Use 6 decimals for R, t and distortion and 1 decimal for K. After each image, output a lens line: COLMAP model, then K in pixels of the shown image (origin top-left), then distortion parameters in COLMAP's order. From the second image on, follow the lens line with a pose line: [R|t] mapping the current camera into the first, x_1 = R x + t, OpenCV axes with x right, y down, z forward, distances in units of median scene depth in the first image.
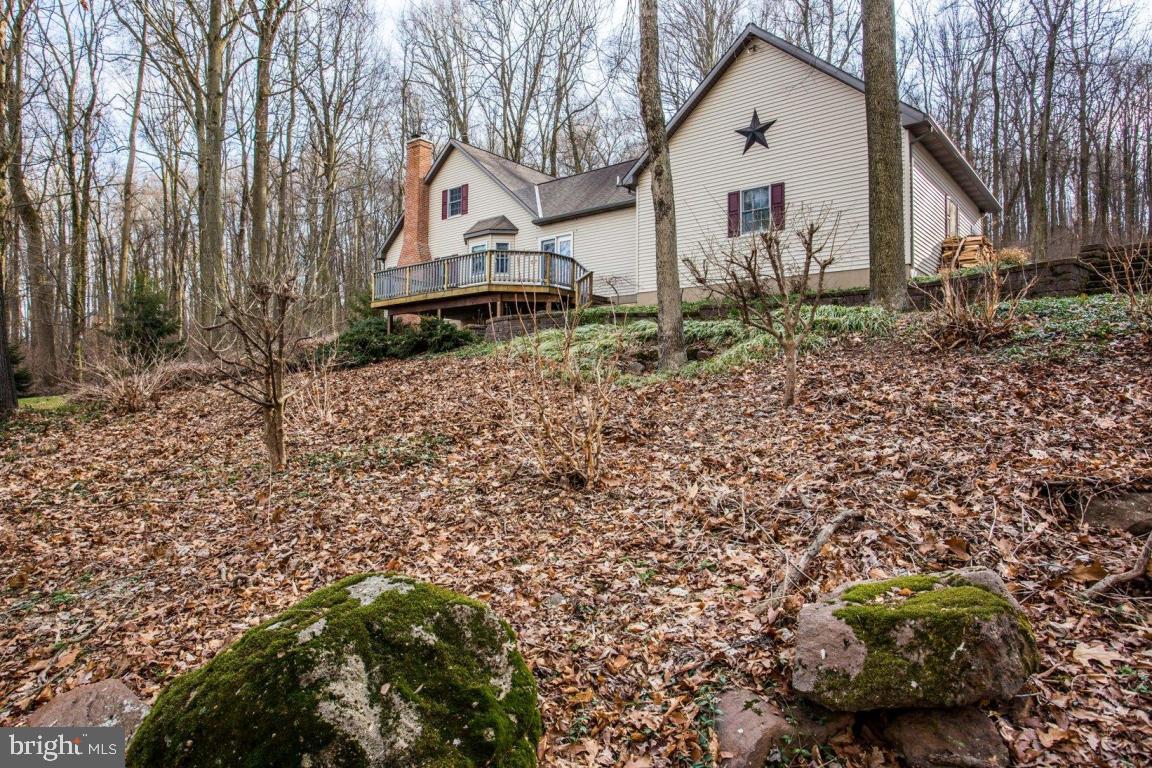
lens RADIAL K [[717.0, 0, 572.1], [0, 717.0, 381.9], [0, 0, 1]] dist [0.002052, 0.000859]
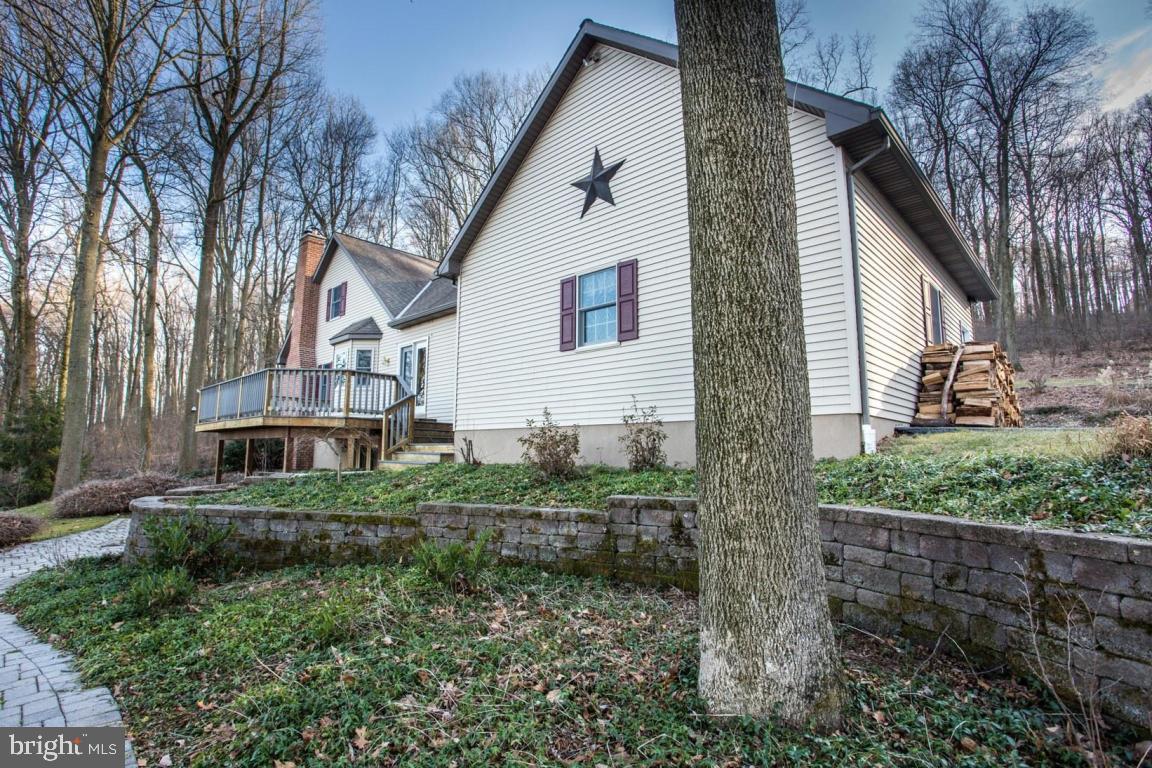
lens RADIAL K [[554.5, 0, 582.9], [0, 554.5, 383.5], [0, 0, 1]] dist [-0.017609, 0.004805]
pose [[0.998148, -0.014119, -0.059179, 0.265154], [0.008662, 0.995771, -0.091458, -0.130916], [0.060220, 0.090776, 0.994049, 0.534999]]
